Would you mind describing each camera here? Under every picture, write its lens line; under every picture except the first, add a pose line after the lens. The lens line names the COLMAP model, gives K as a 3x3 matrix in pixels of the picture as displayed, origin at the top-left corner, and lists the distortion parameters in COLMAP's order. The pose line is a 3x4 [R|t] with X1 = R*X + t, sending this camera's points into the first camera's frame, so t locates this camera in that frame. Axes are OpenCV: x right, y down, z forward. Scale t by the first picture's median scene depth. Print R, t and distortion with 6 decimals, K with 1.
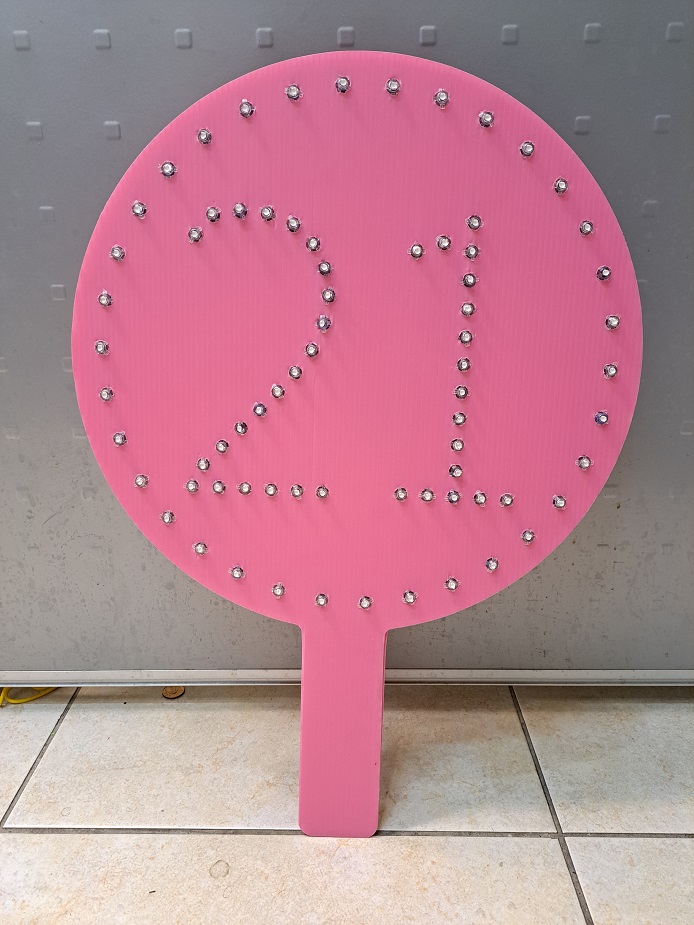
lens RADIAL K [[519.3, 0, 344.6], [0, 519.3, 469.2], [0, 0, 1]] dist [0.008485, -0.003384]
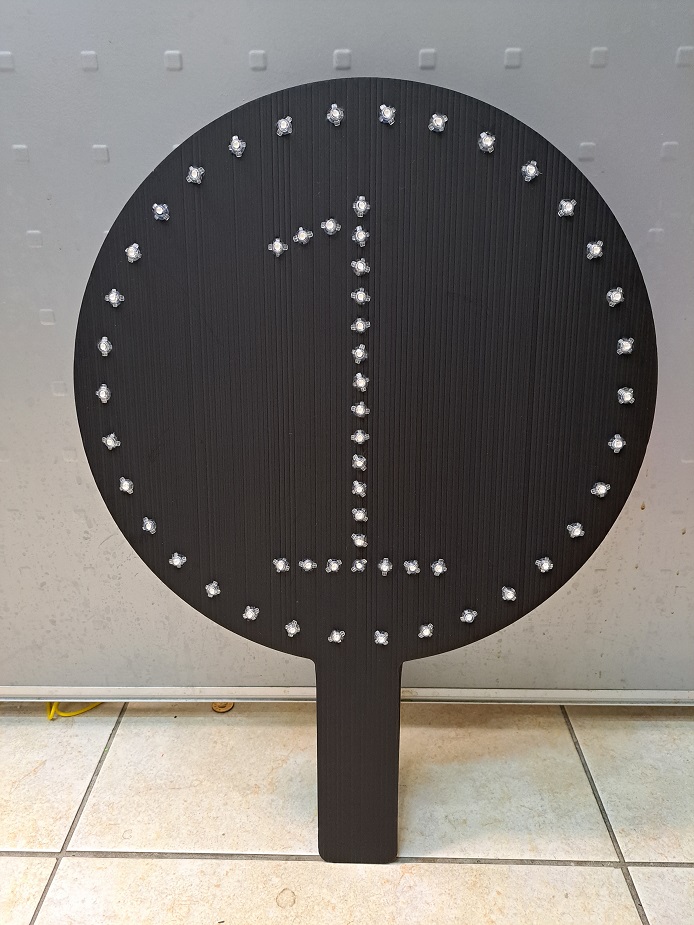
lens RADIAL K [[519.3, 0, 343.2], [0, 519.3, 448.7], [0, 0, 1]] dist [0.008485, -0.003384]
pose [[0.999976, 0.006589, -0.002063, -0.125252], [-0.006533, 0.999637, 0.026128, -0.117181], [0.002234, -0.026114, 0.999656, 0.017616]]
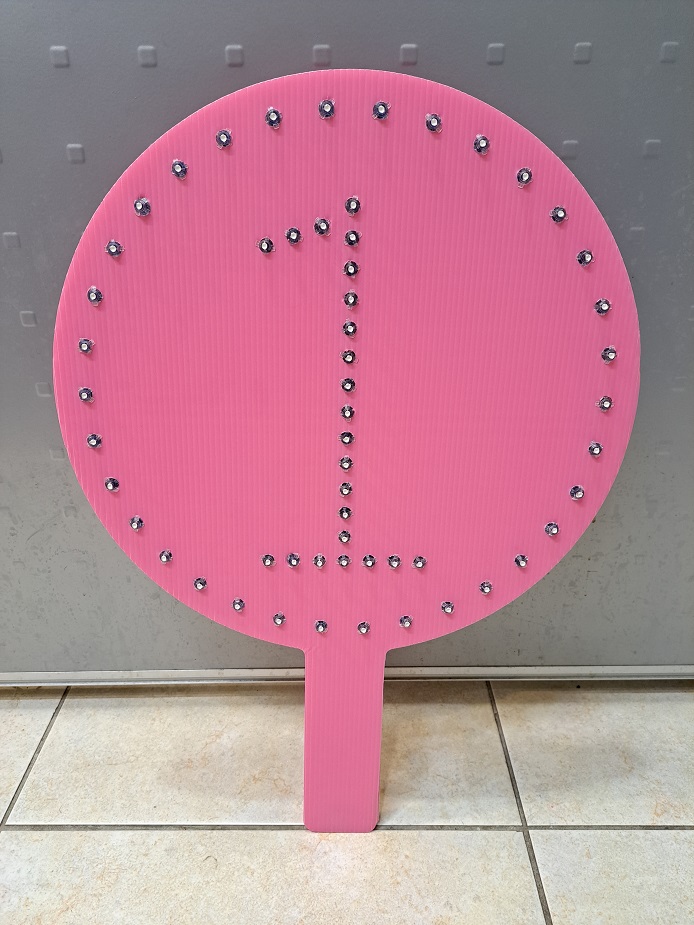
lens RADIAL K [[519.3, 0, 344.2], [0, 519.3, 438.9], [0, 0, 1]] dist [0.008485, -0.003384]
pose [[0.999941, -0.001648, 0.010752, 0.028431], [0.000654, 0.995772, 0.091861, -0.197592], [-0.010858, -0.091848, 0.995714, 0.002235]]
